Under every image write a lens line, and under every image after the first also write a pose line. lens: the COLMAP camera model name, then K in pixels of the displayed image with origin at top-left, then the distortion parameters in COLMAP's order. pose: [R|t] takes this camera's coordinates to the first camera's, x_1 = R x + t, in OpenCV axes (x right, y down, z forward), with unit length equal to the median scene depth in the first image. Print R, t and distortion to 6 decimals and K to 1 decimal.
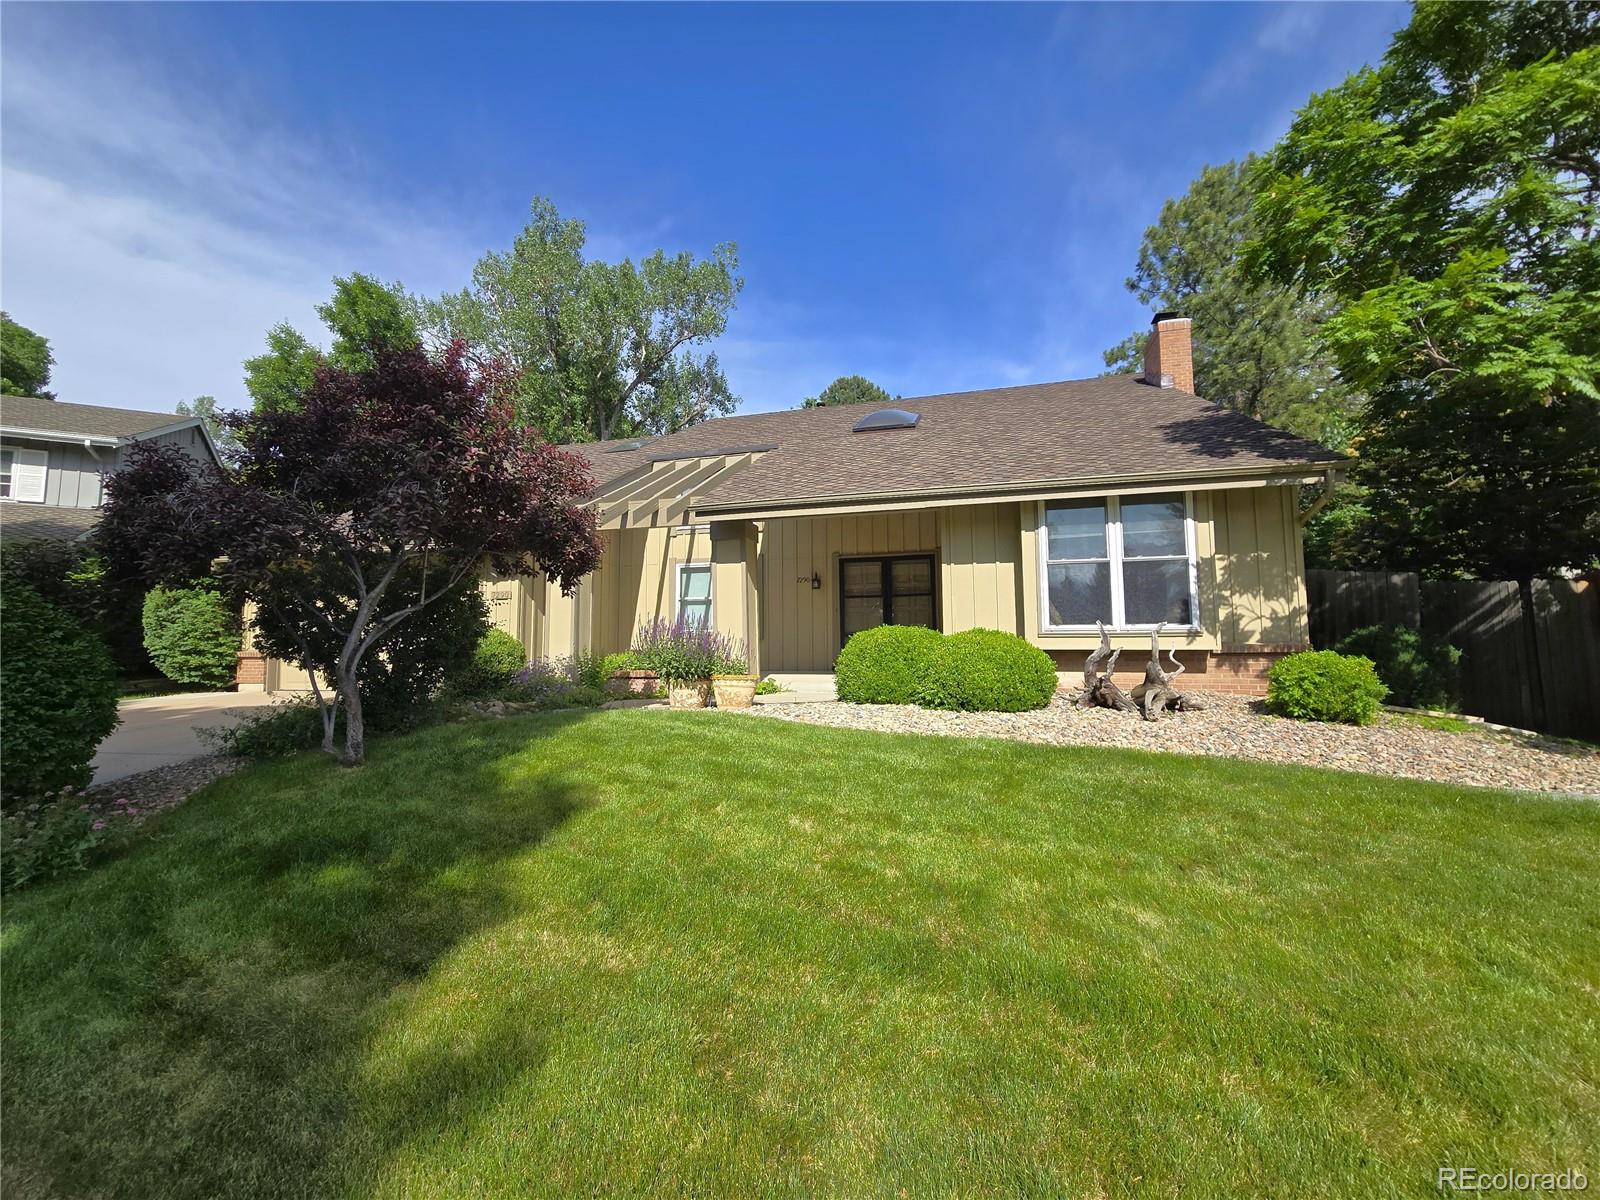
lens RADIAL K [[656.0, 0, 802.3], [0, 656.0, 590.3], [0, 0, 1]] dist [-0.000540, 0.000070]
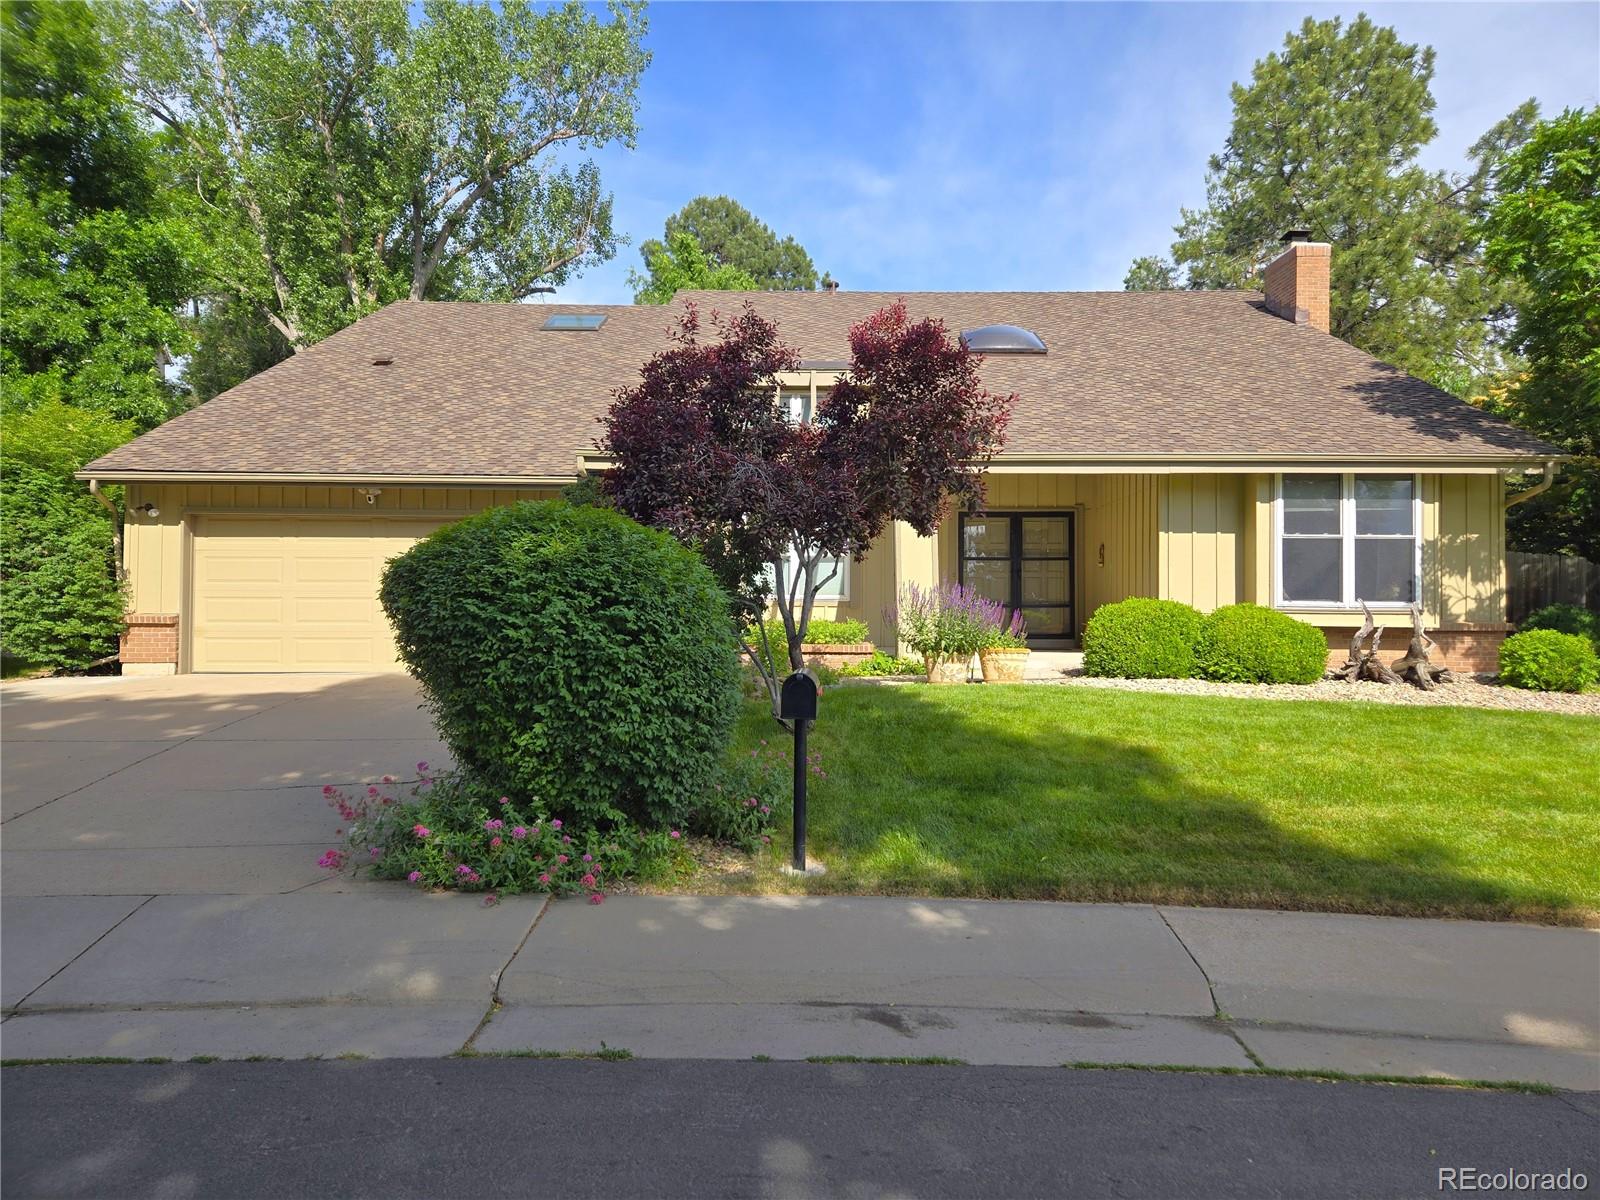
lens RADIAL K [[1061.5, 0, 800.0], [0, 1061.5, 600.0], [0, 0, 1]] dist [0.032327, -0.003054]
pose [[0.965800, 0.017088, 0.258723, -0.742782], [-0.034959, 0.997297, 0.064633, -0.026495], [-0.256919, -0.071468, 0.963787, -0.358520]]
